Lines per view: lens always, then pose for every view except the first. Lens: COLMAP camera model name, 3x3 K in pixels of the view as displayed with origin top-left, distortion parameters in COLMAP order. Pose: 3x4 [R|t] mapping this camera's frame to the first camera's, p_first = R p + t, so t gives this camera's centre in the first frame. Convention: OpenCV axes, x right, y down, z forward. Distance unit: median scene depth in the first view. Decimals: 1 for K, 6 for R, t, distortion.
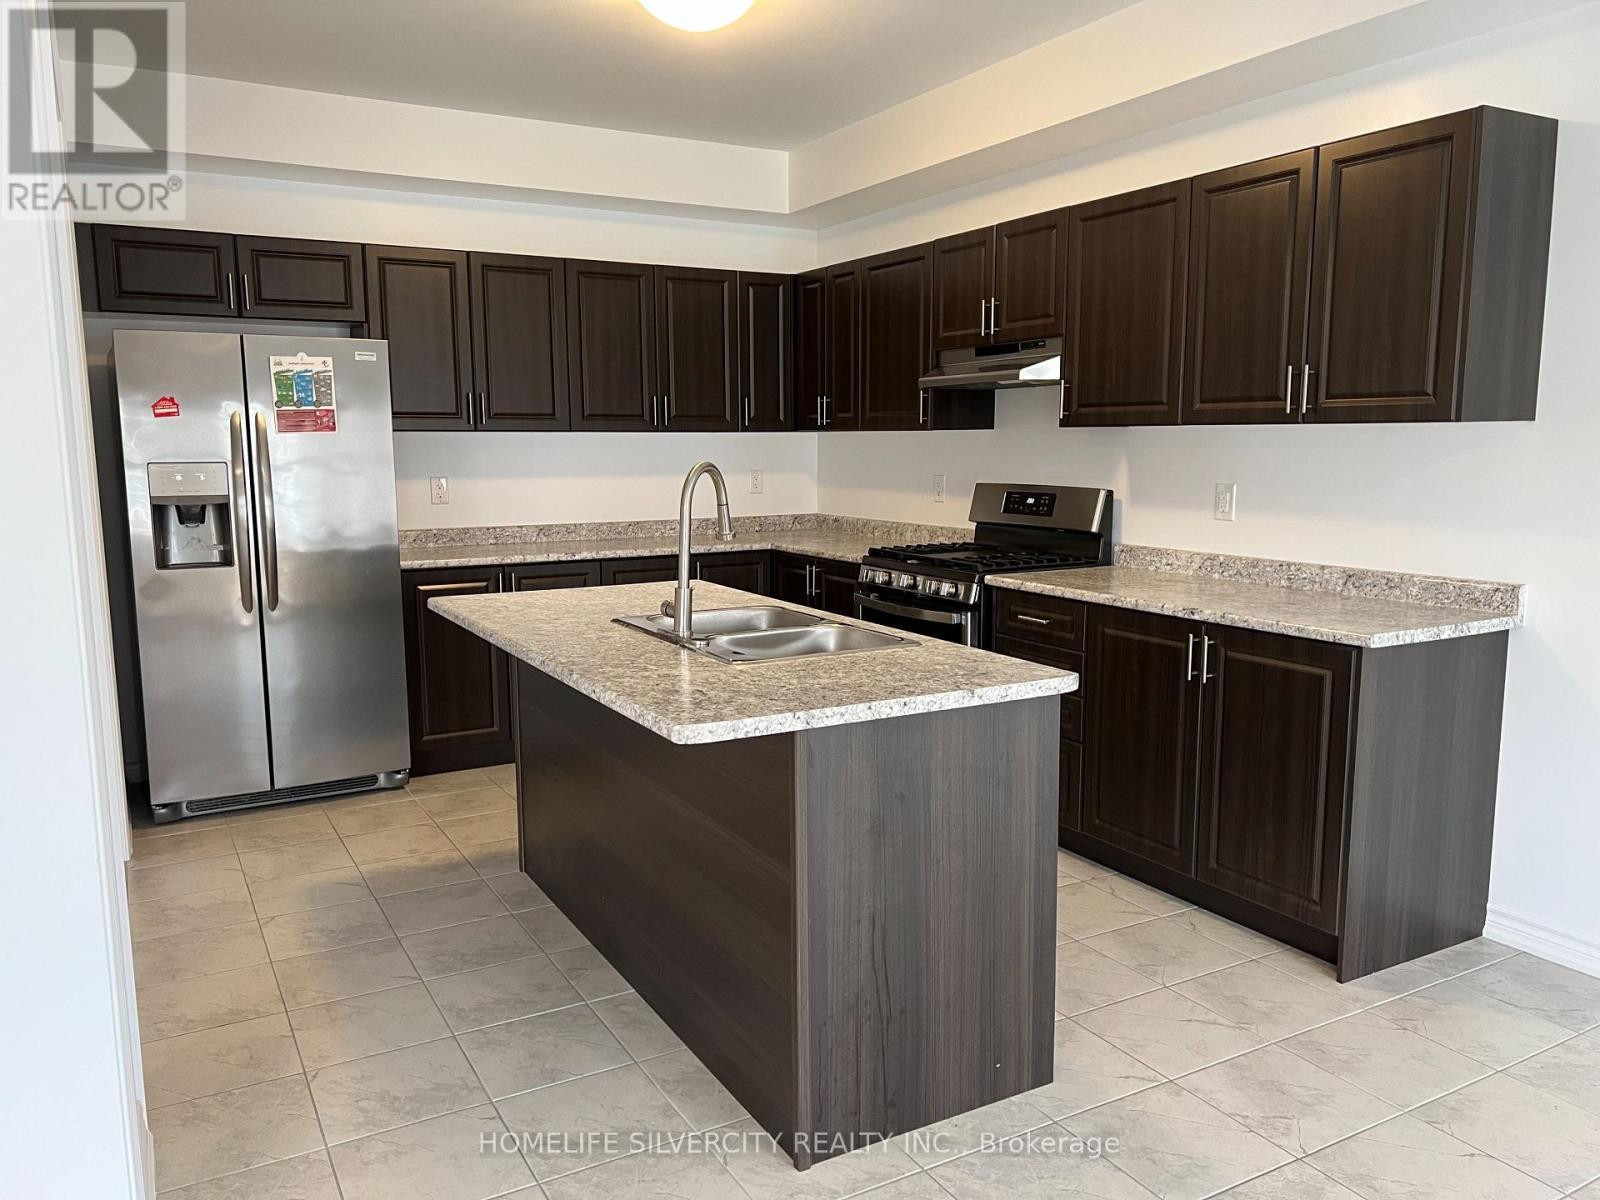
lens RADIAL K [[1194.5, 0, 792.9], [0, 1194.5, 607.1], [0, 0, 1]] dist [0.048749, -0.052338]
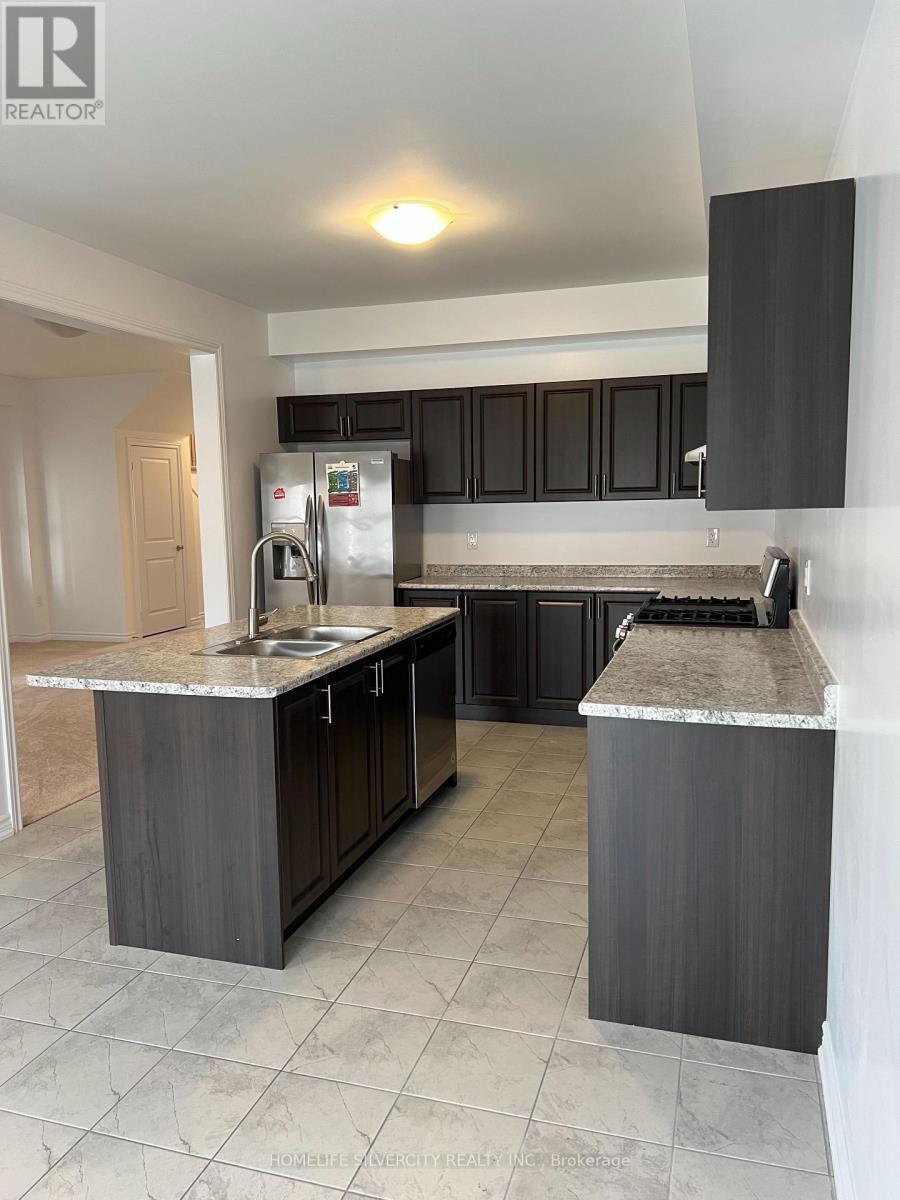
lens RADIAL K [[895.9, 0, 448.9], [0, 895.9, 596.6], [0, 0, 1]] dist [0.048749, -0.052338]
pose [[0.683926, 0.073671, -0.725822, 0.667032], [-0.087782, 0.995970, 0.018376, -0.053275], [0.724251, 0.051146, 0.687637, 0.228325]]
